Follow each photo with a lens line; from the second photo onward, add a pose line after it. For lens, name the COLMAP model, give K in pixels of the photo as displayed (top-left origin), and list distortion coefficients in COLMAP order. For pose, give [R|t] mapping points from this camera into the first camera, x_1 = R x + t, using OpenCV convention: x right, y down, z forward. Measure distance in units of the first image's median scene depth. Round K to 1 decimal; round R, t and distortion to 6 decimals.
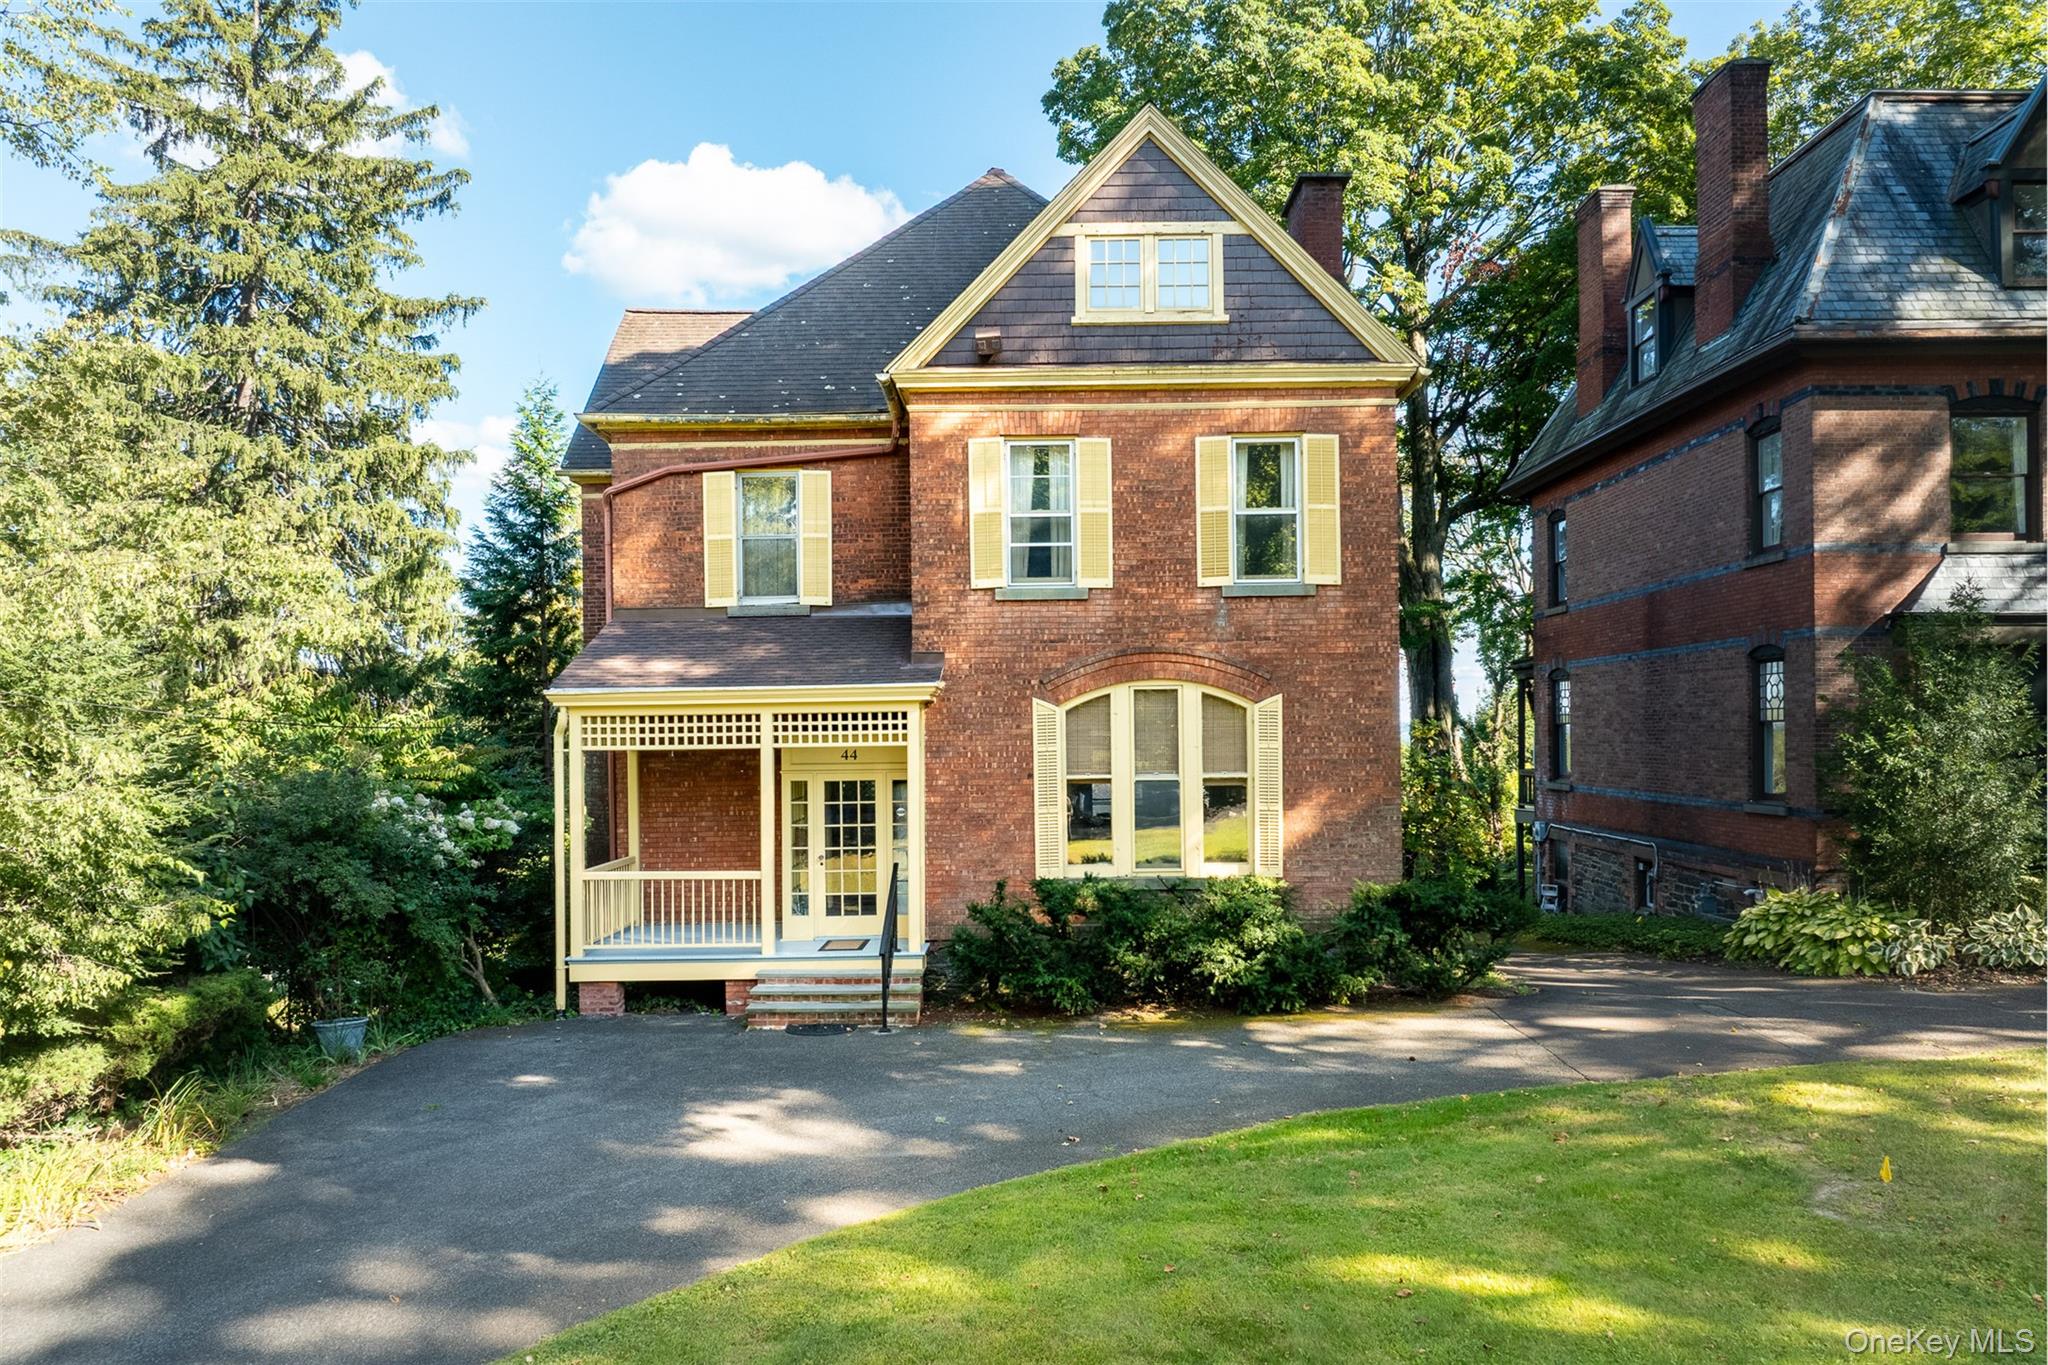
lens RADIAL K [[1459.5, 0, 1029.8], [0, 1459.5, 686.9], [0, 0, 1]] dist [-0.069599, 0.043027]
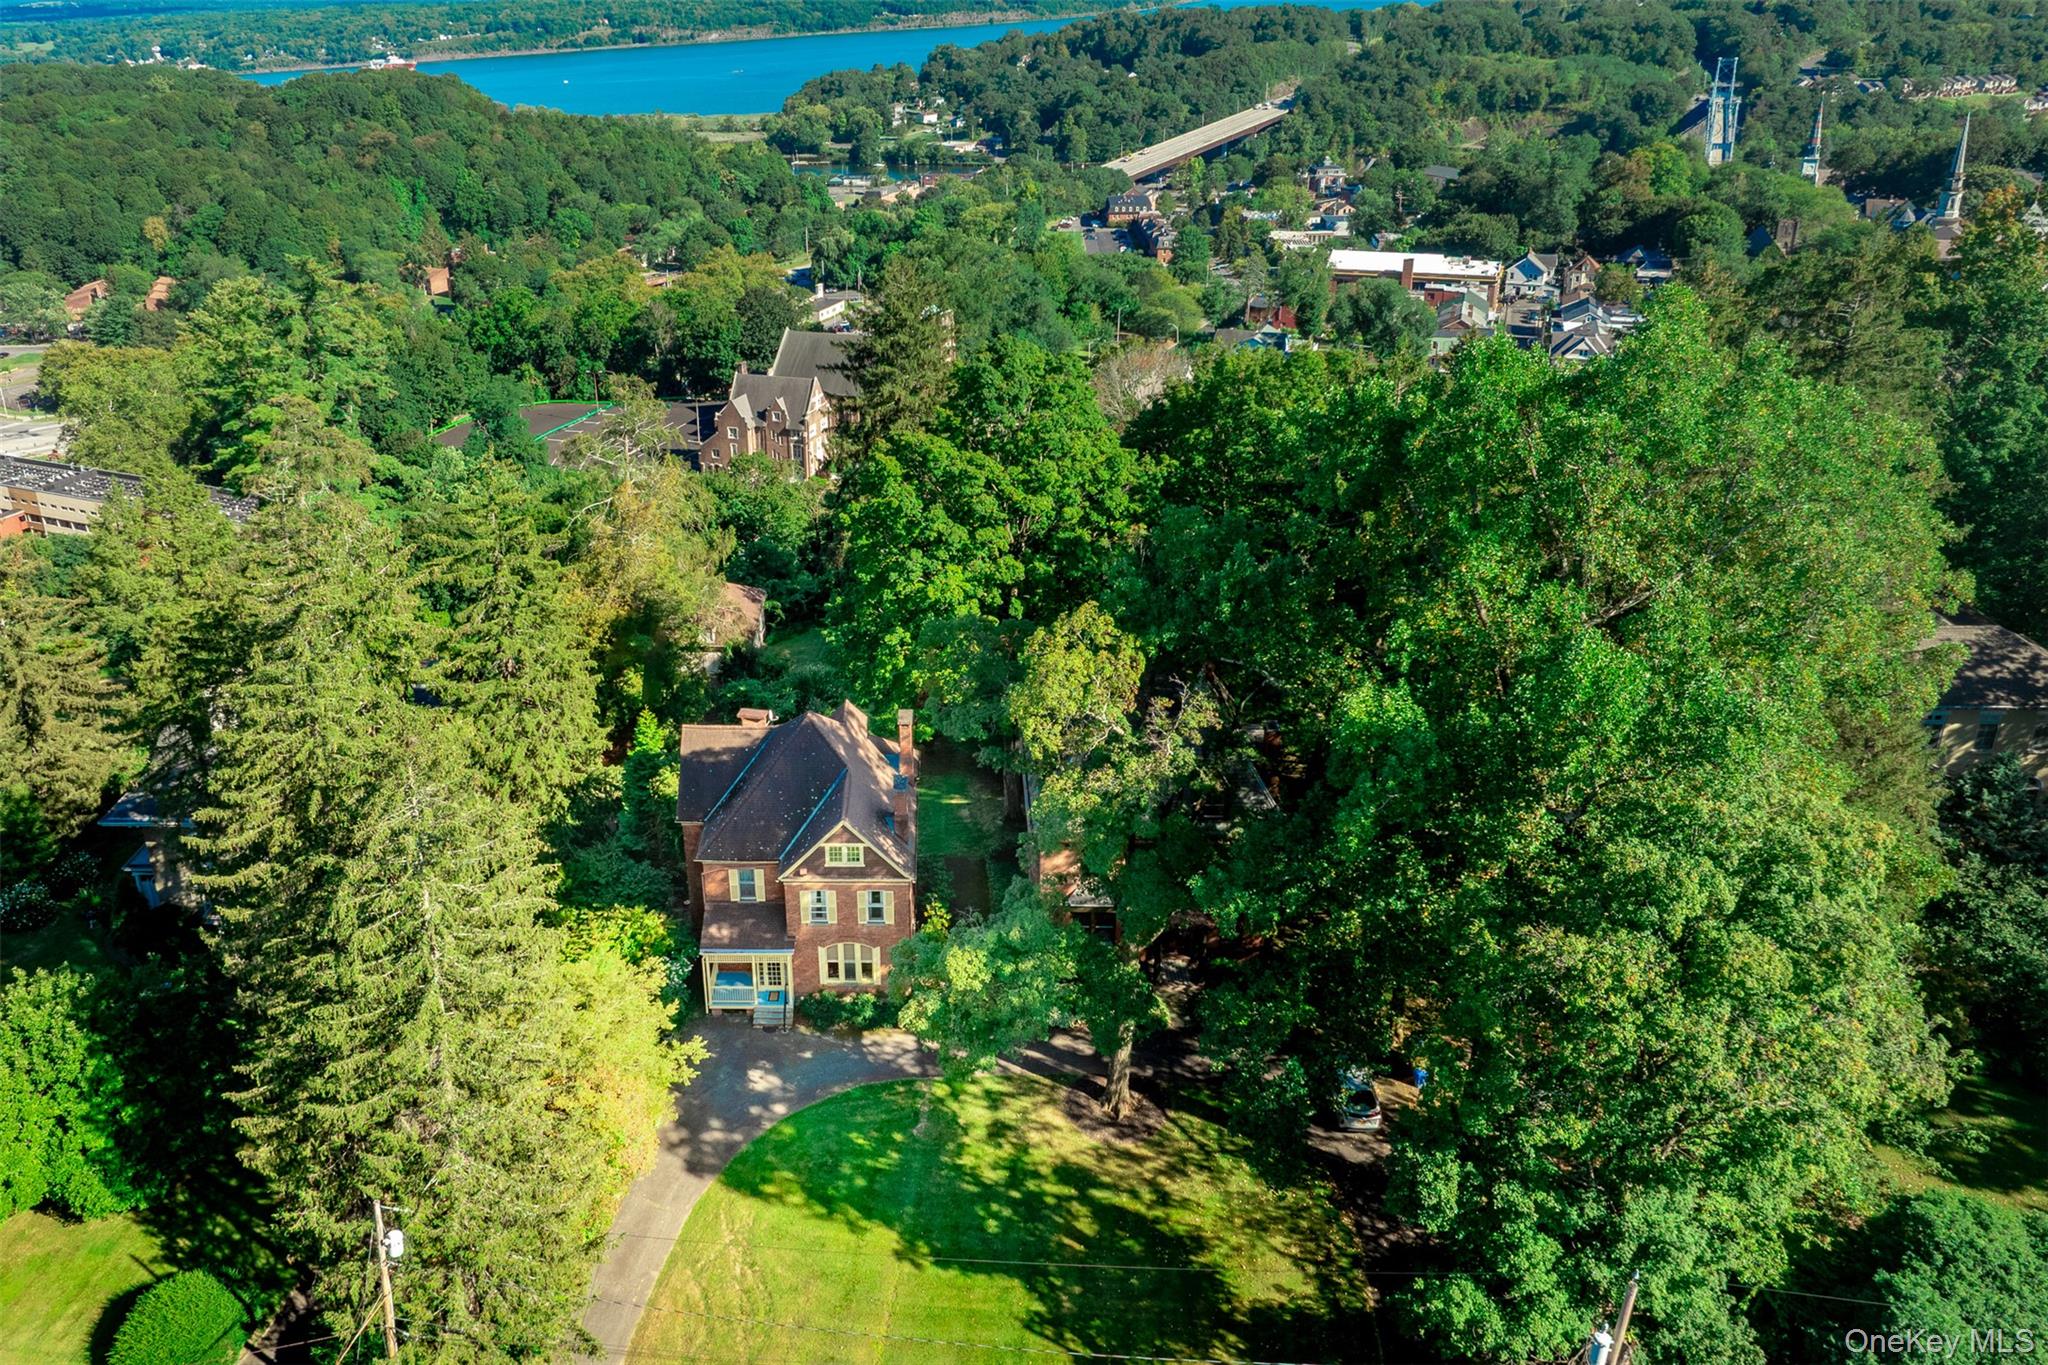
lens RADIAL K [[1459.5, 0, 1022.5], [0, 1459.5, 691.1], [0, 0, 1]] dist [-0.069599, 0.043027]
pose [[0.998632, 0.008286, 0.051632, 0.350326], [-0.030828, 0.890823, 0.453304, -2.443549], [-0.042239, -0.454275, 0.889860, -2.266342]]
